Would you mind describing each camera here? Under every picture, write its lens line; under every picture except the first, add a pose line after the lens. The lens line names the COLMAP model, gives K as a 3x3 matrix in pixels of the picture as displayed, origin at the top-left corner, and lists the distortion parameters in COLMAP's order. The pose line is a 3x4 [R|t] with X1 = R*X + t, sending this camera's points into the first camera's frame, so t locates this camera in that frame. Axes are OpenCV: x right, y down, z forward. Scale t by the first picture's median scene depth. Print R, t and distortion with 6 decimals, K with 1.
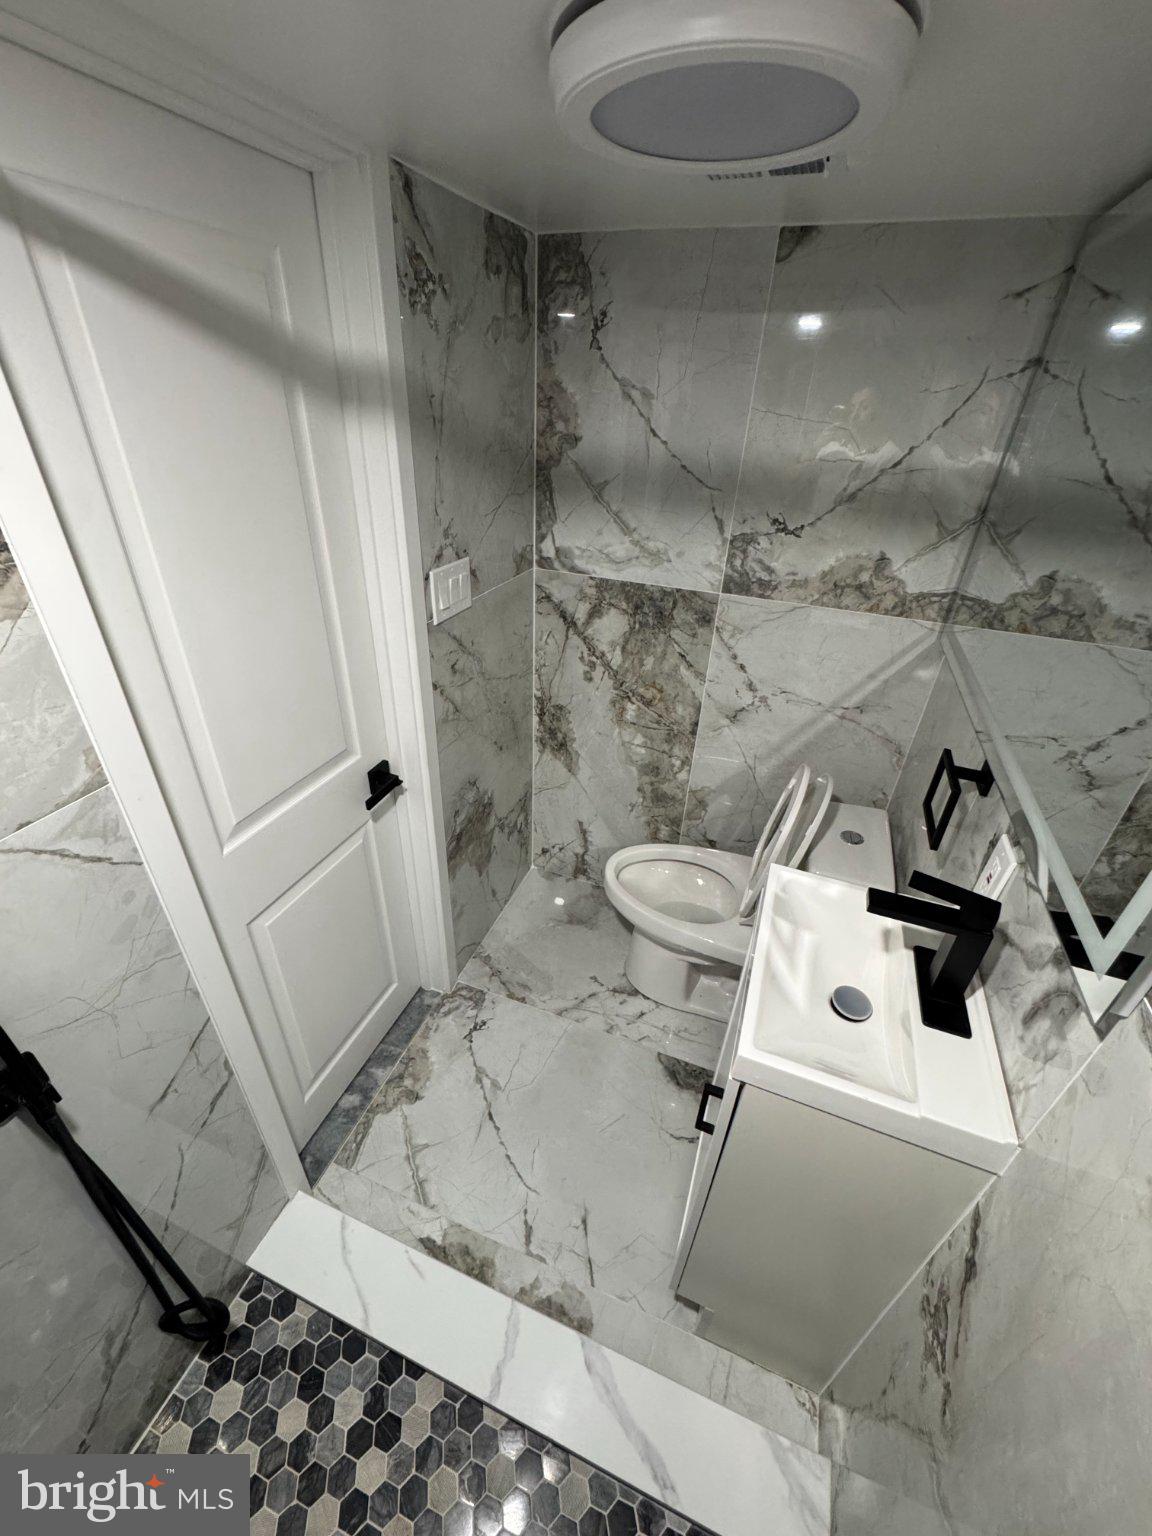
lens RADIAL K [[615.1, 0, 575.9], [0, 615.1, 765.8], [0, 0, 1]] dist [0.003680, 0.000235]
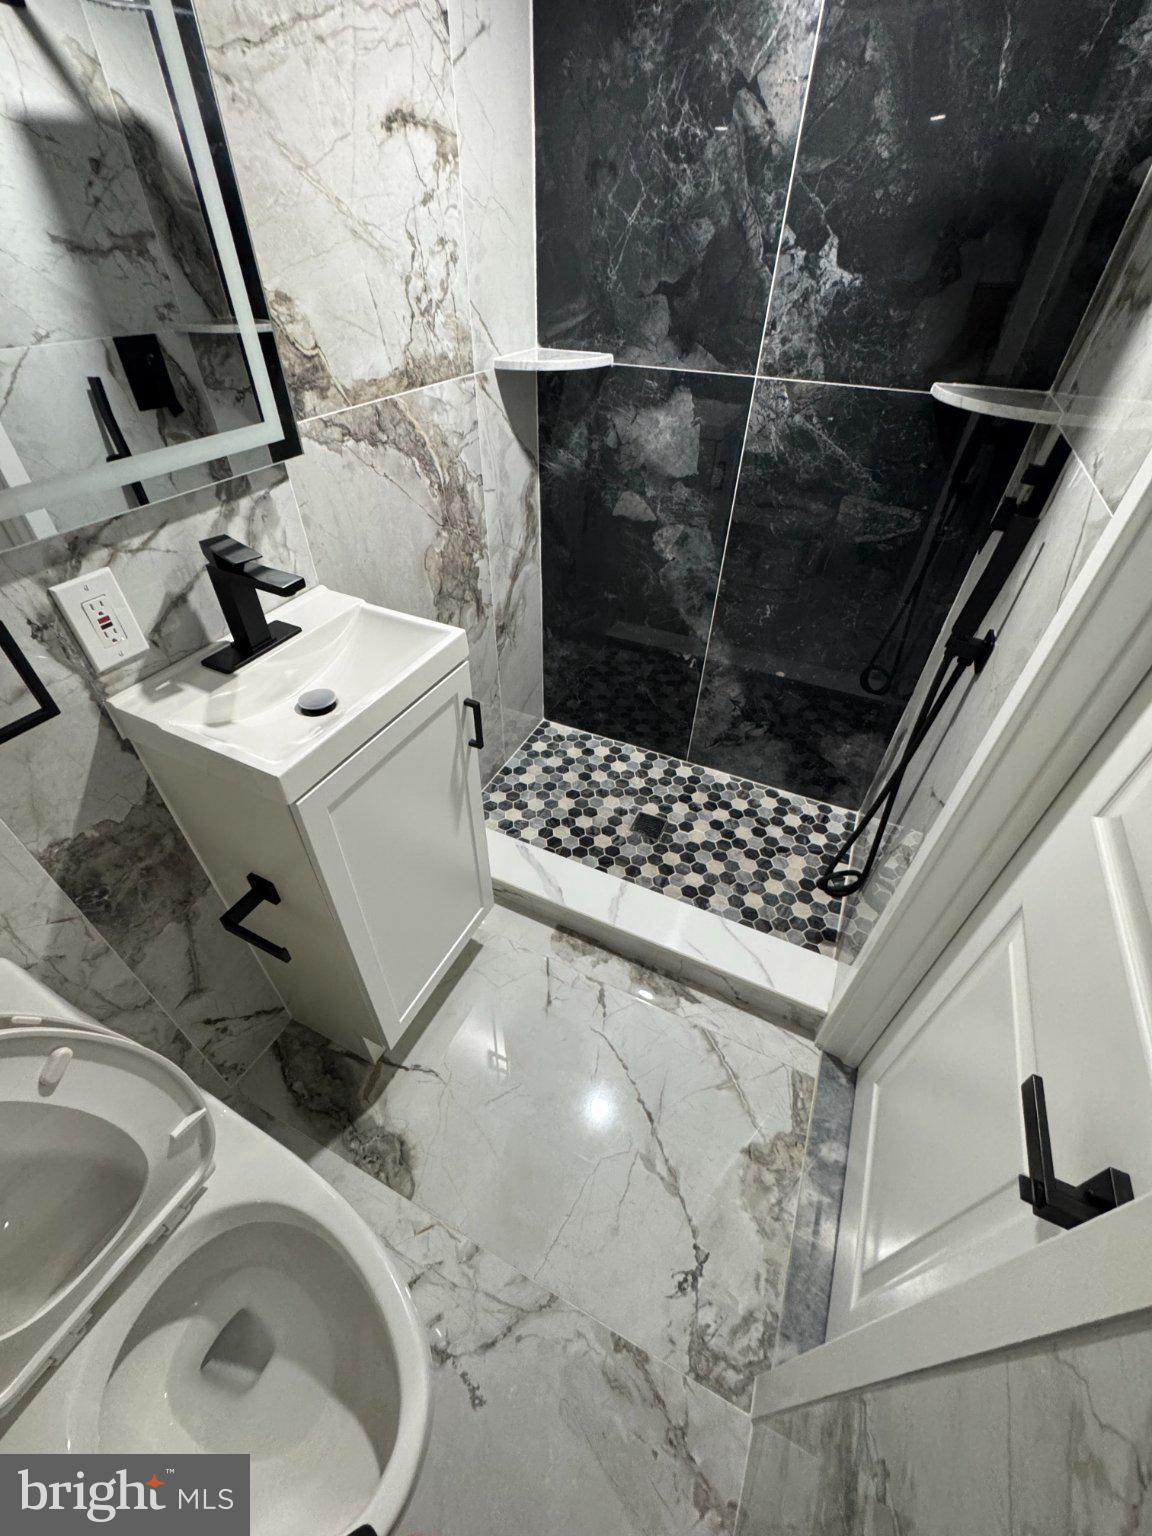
lens RADIAL K [[615.1, 0, 573.7], [0, 615.1, 767.3], [0, 0, 1]] dist [0.003680, 0.000235]
pose [[-0.994868, -0.098222, 0.024275, -0.013036], [-0.005838, 0.295251, 0.955402, -0.344745], [-0.101009, 0.950357, -0.294309, 0.817339]]
